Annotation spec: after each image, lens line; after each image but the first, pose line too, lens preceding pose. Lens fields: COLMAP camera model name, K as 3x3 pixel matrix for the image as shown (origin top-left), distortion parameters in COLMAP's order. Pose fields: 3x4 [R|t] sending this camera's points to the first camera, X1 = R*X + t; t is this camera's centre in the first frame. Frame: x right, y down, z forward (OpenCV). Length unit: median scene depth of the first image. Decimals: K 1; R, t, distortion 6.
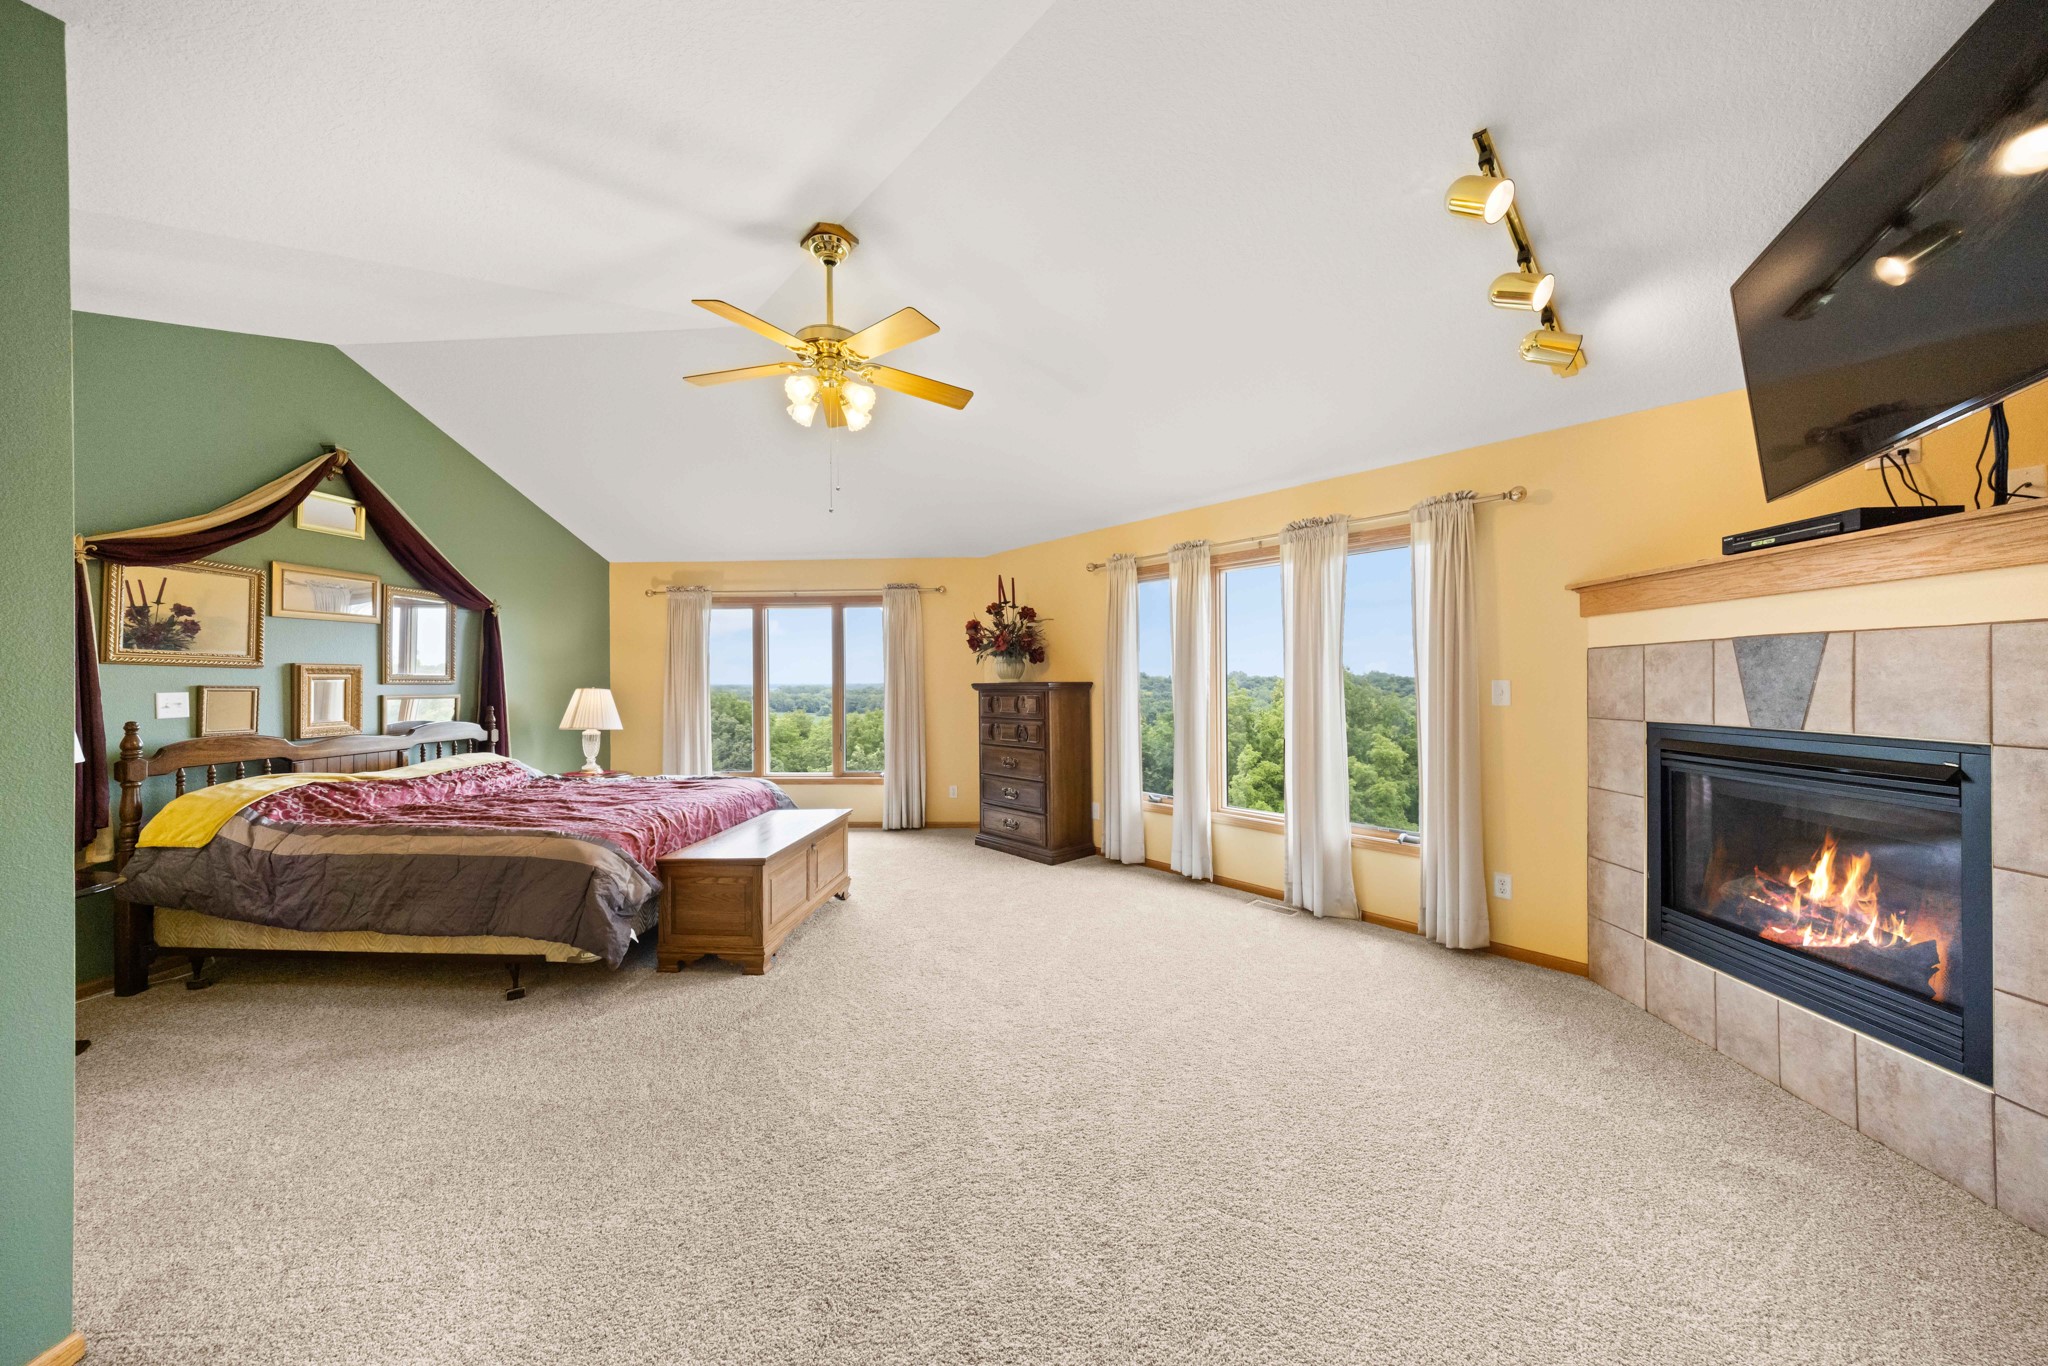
lens RADIAL K [[708.1, 0, 1016.1], [0, 708.1, 681.8], [0, 0, 1]] dist [-0.002354, 0.000173]
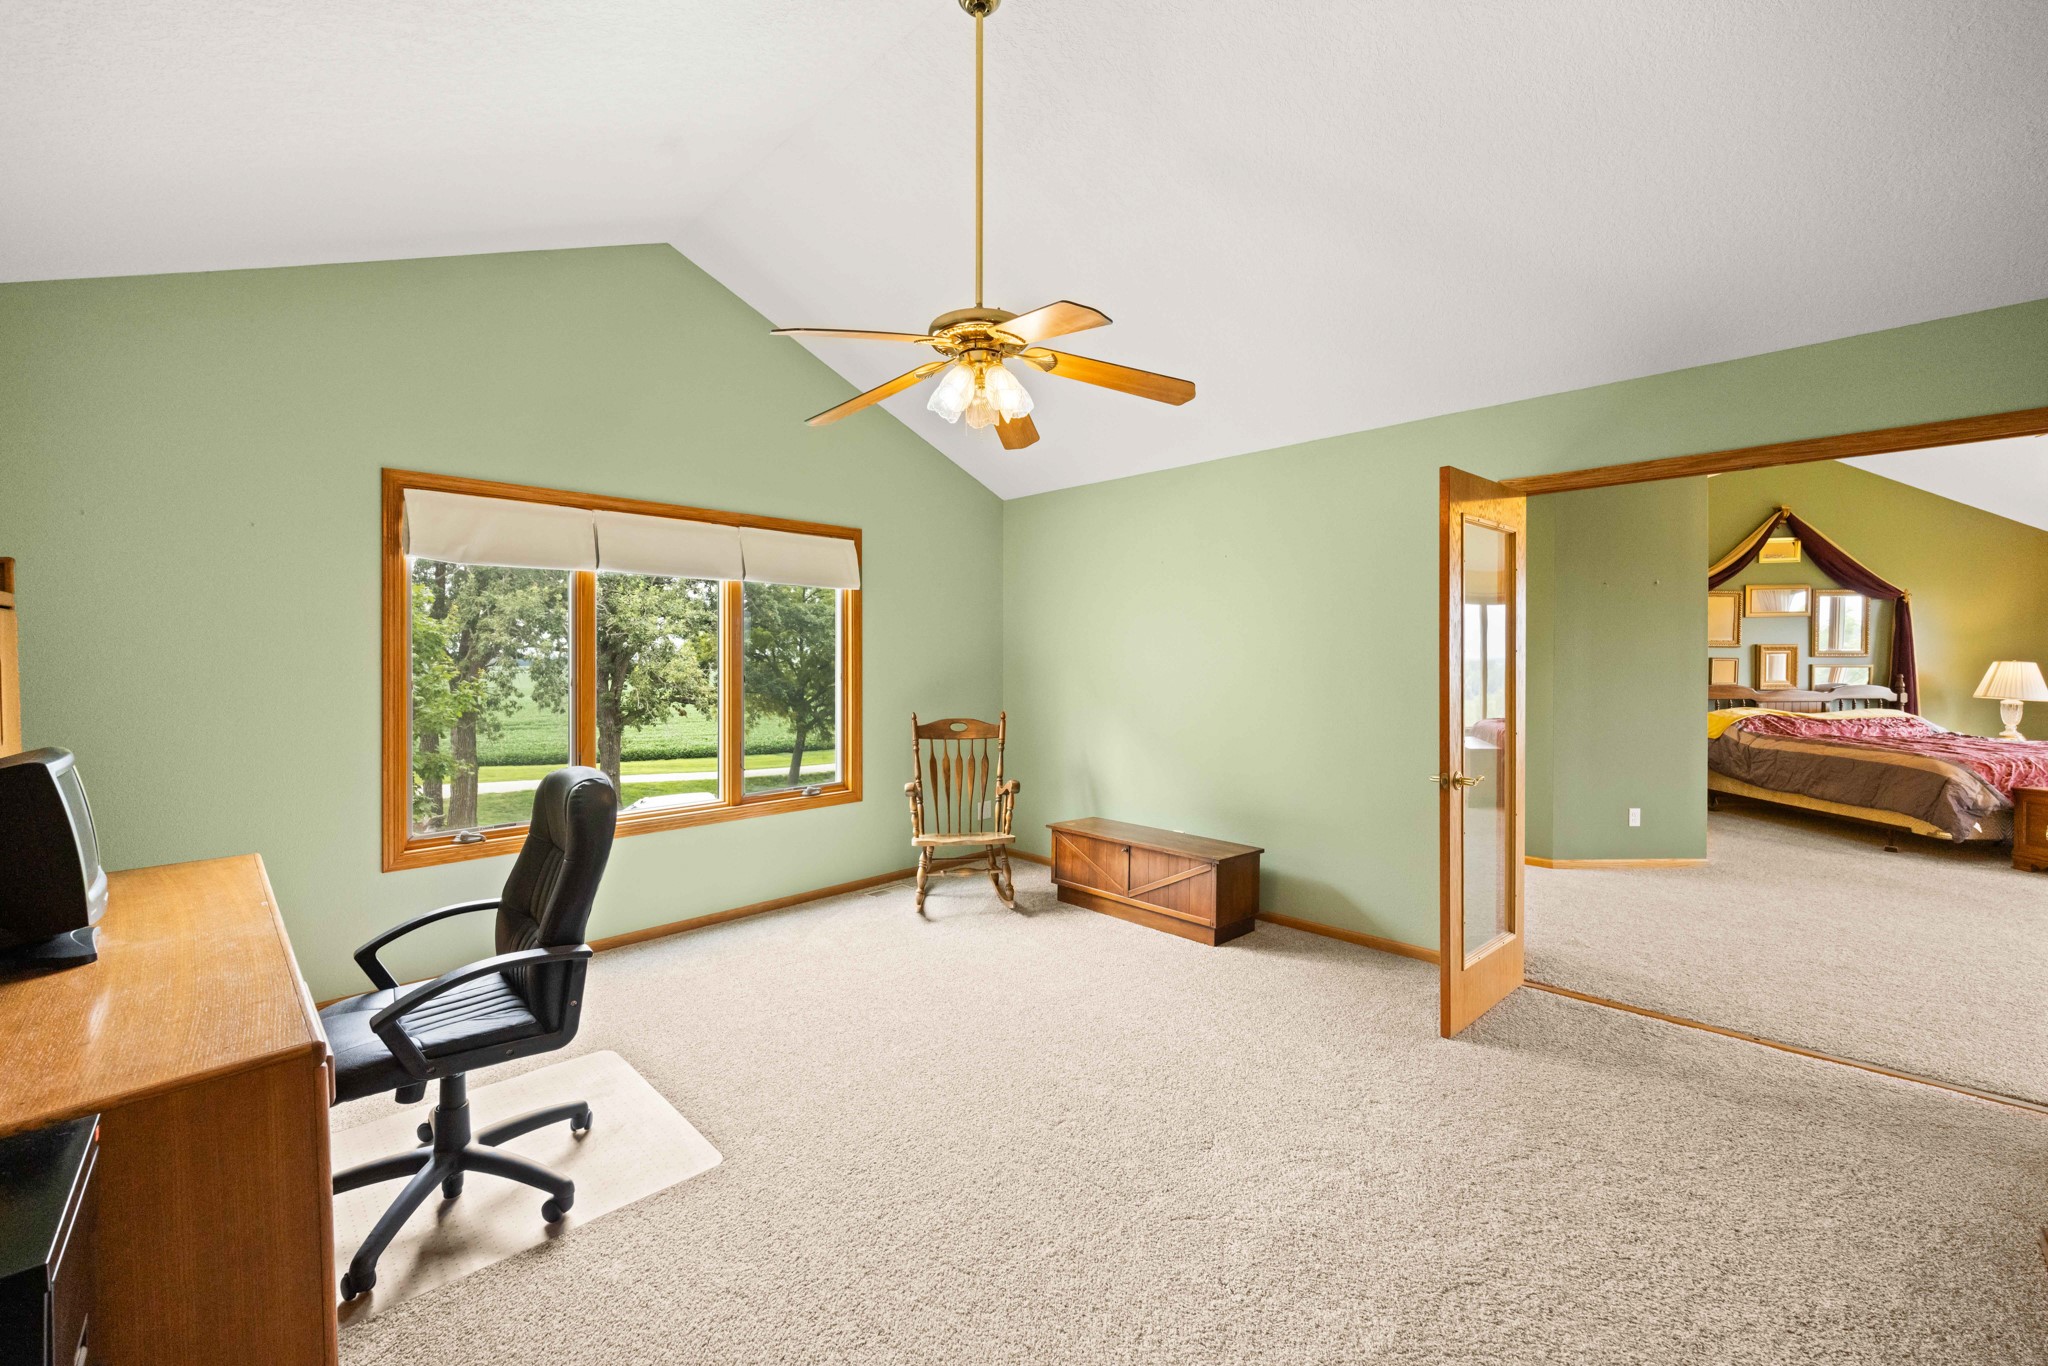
lens RADIAL K [[815.7, 0, 1003.6], [0, 815.7, 659.6], [0, 0, 1]] dist [-0.012147, 0.000058]
pose [[0.044940, 0.010969, -0.998929, 0.776610], [0.002241, 0.999936, 0.011081, -0.014424], [0.998987, -0.002737, 0.044912, -0.835304]]
